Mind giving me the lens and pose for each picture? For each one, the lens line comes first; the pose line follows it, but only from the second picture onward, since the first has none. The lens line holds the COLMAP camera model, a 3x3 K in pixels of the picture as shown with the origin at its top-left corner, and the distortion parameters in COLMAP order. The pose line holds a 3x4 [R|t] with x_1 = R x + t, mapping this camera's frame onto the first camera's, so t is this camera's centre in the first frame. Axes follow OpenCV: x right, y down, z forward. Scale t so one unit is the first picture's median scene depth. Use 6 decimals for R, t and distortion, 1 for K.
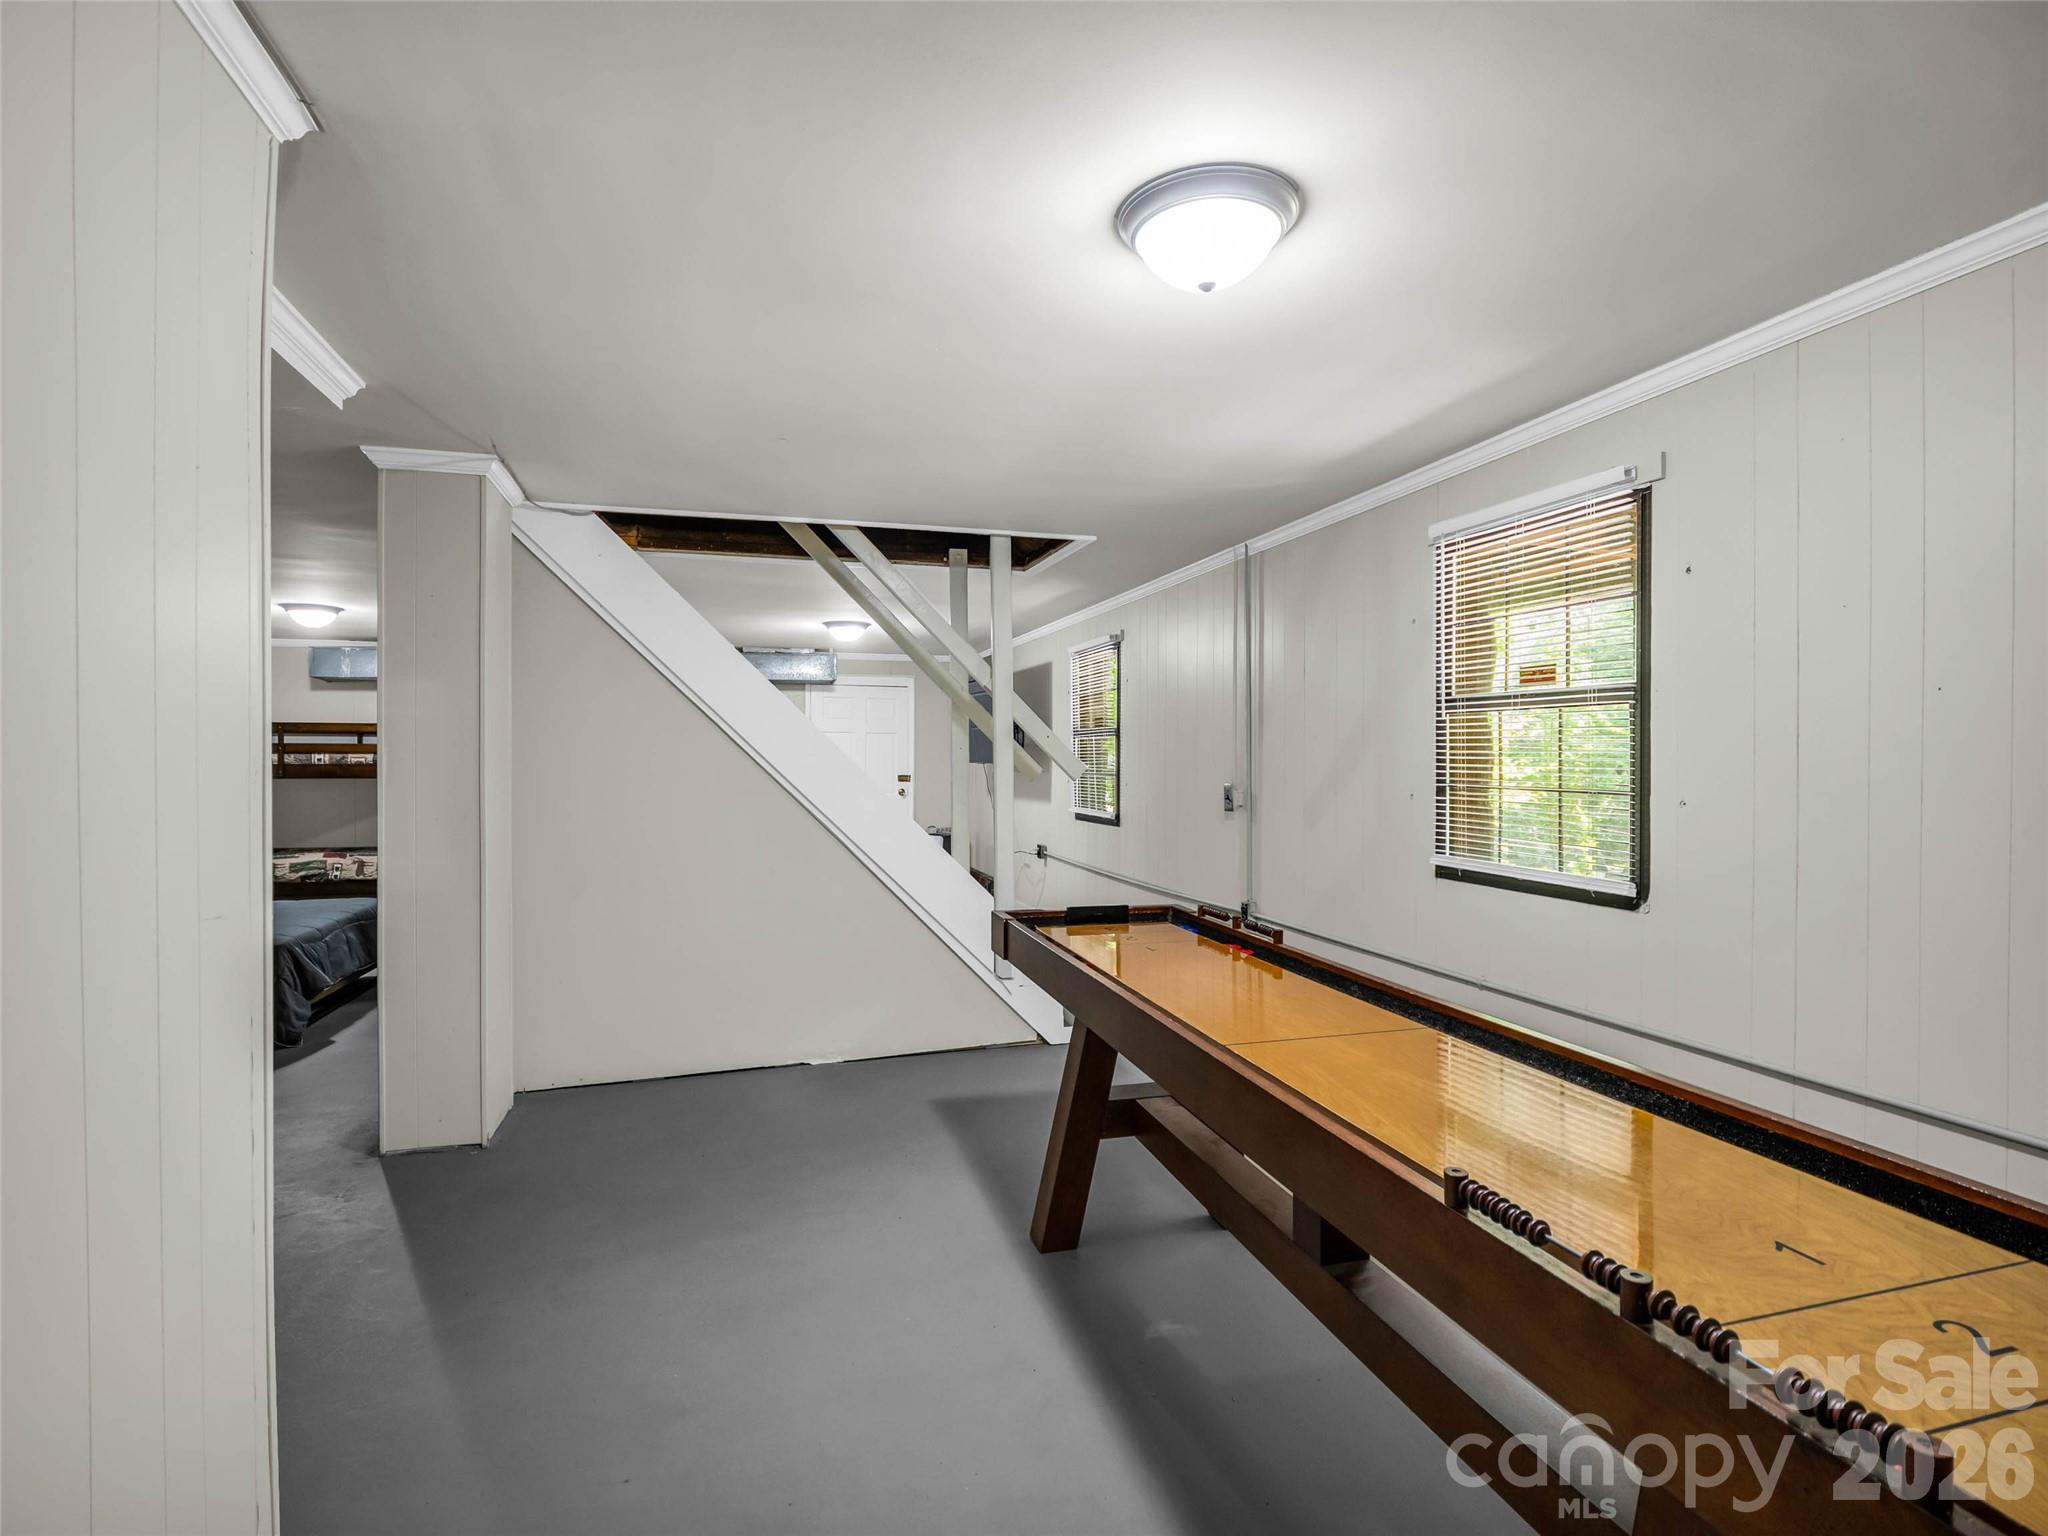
lens RADIAL K [[1003.5, 0, 1024.0], [0, 1003.5, 768.0], [0, 0, 1]] dist [0.002411, -0.000043]
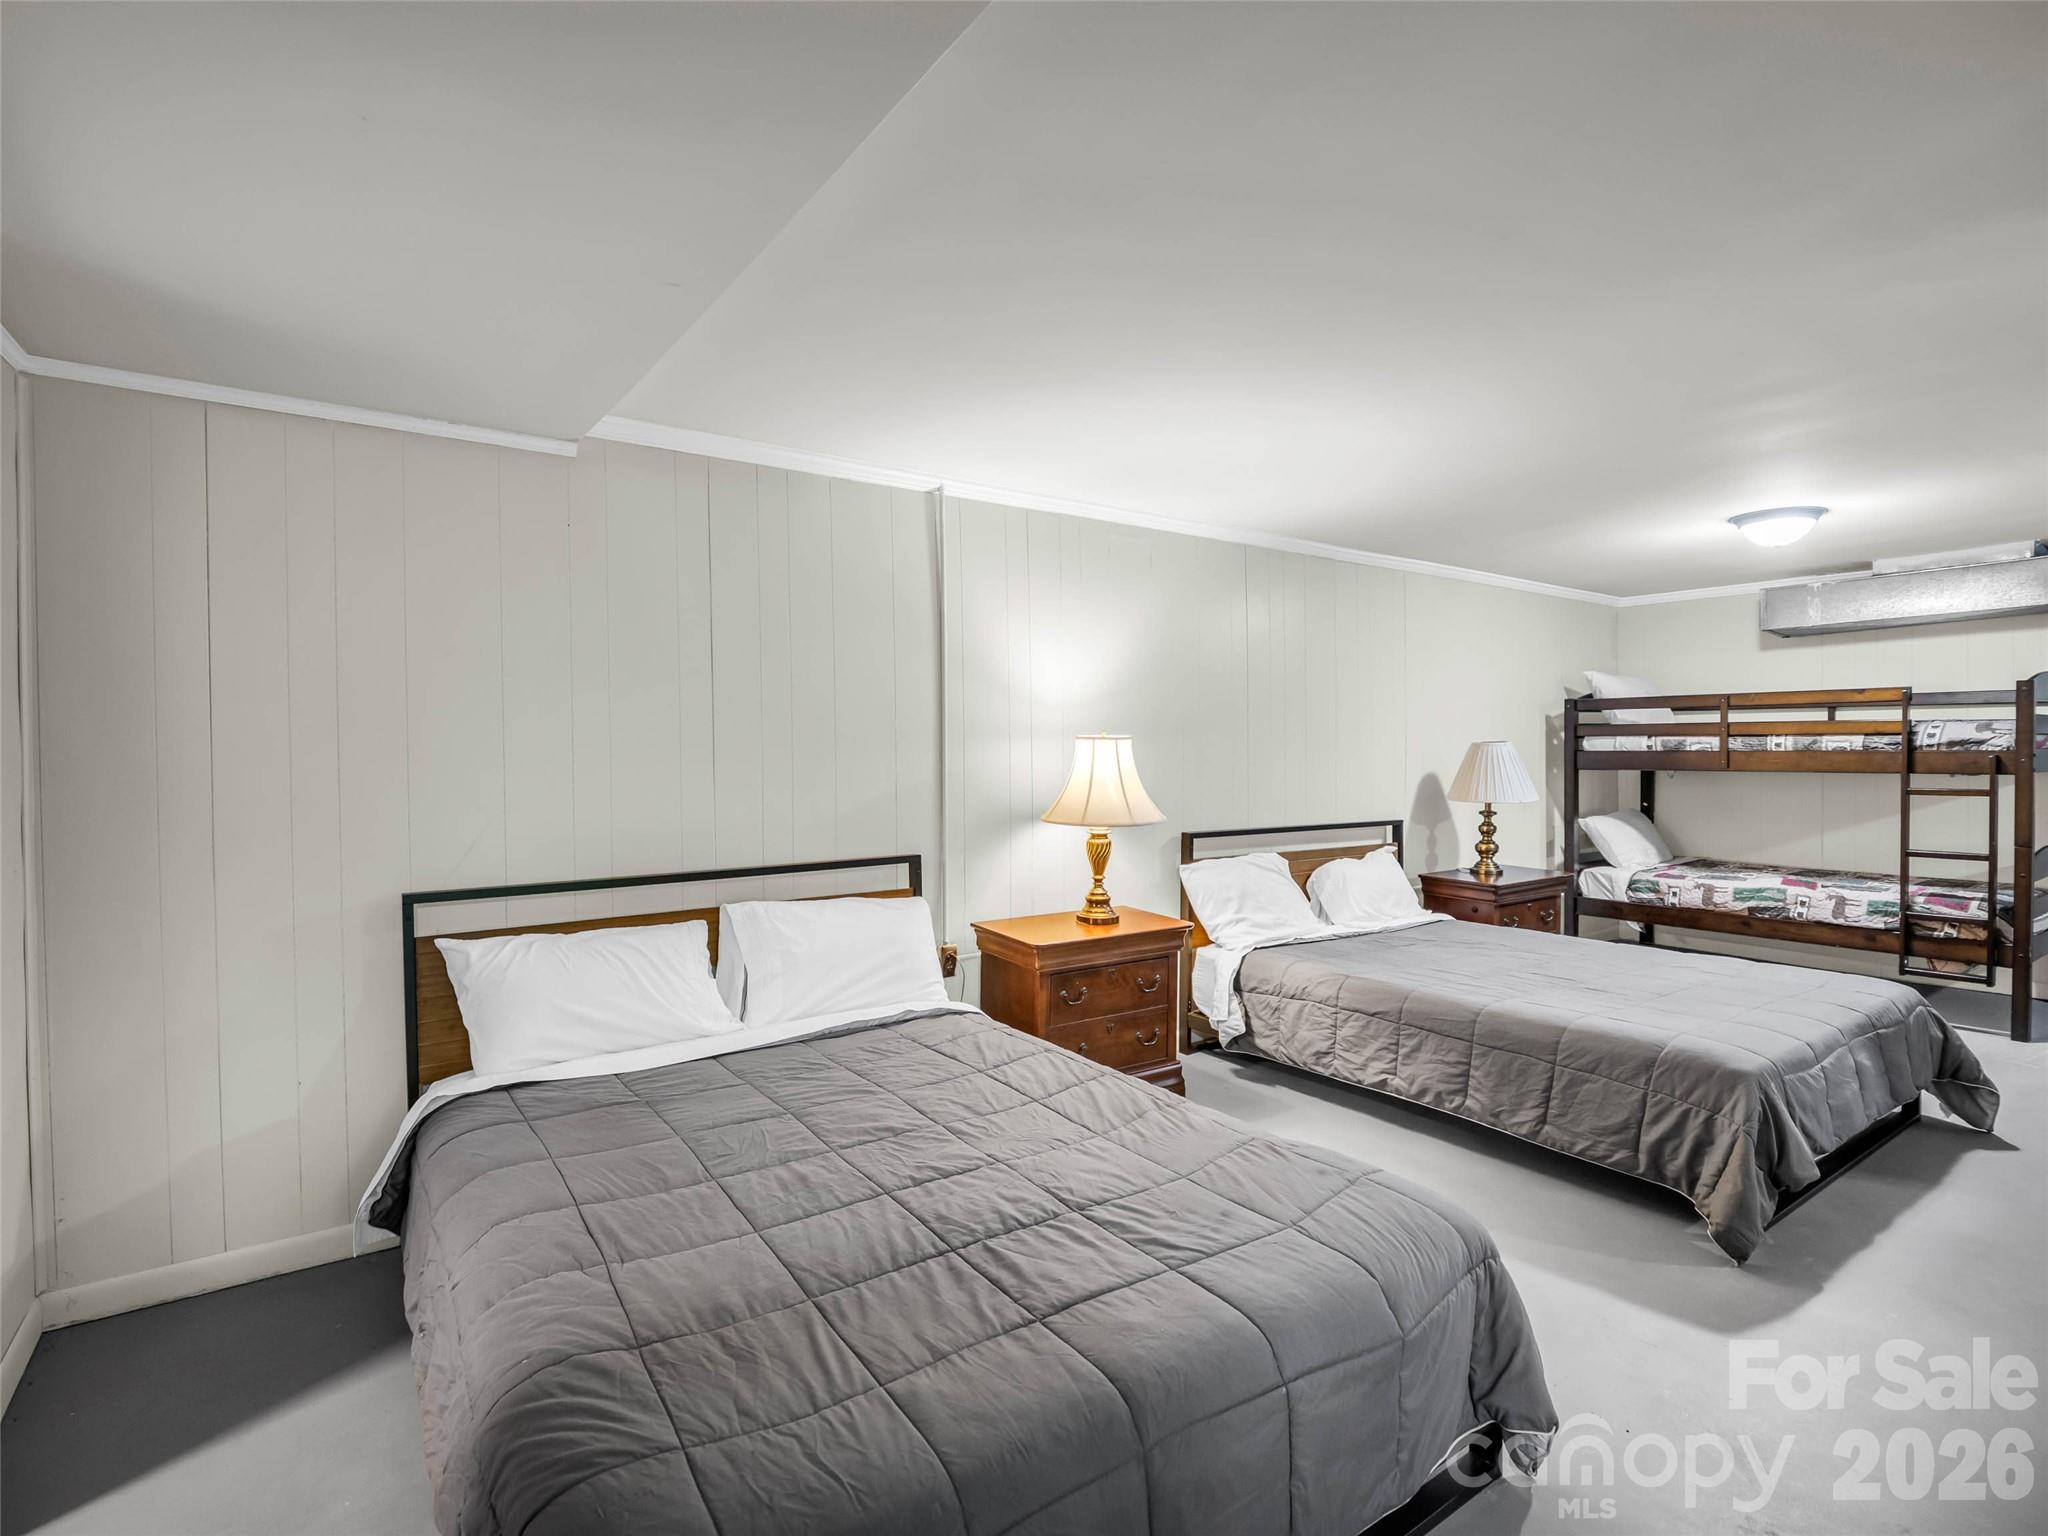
lens RADIAL K [[1003.5, 0, 1024.0], [0, 1003.5, 768.0], [0, 0, 1]] dist [0.002411, -0.000043]
pose [[0.339688, 0.014310, -0.940429, -0.221091], [0.004301, 0.999850, 0.016768, -0.006164], [0.940528, -0.009740, 0.339576, 0.268871]]
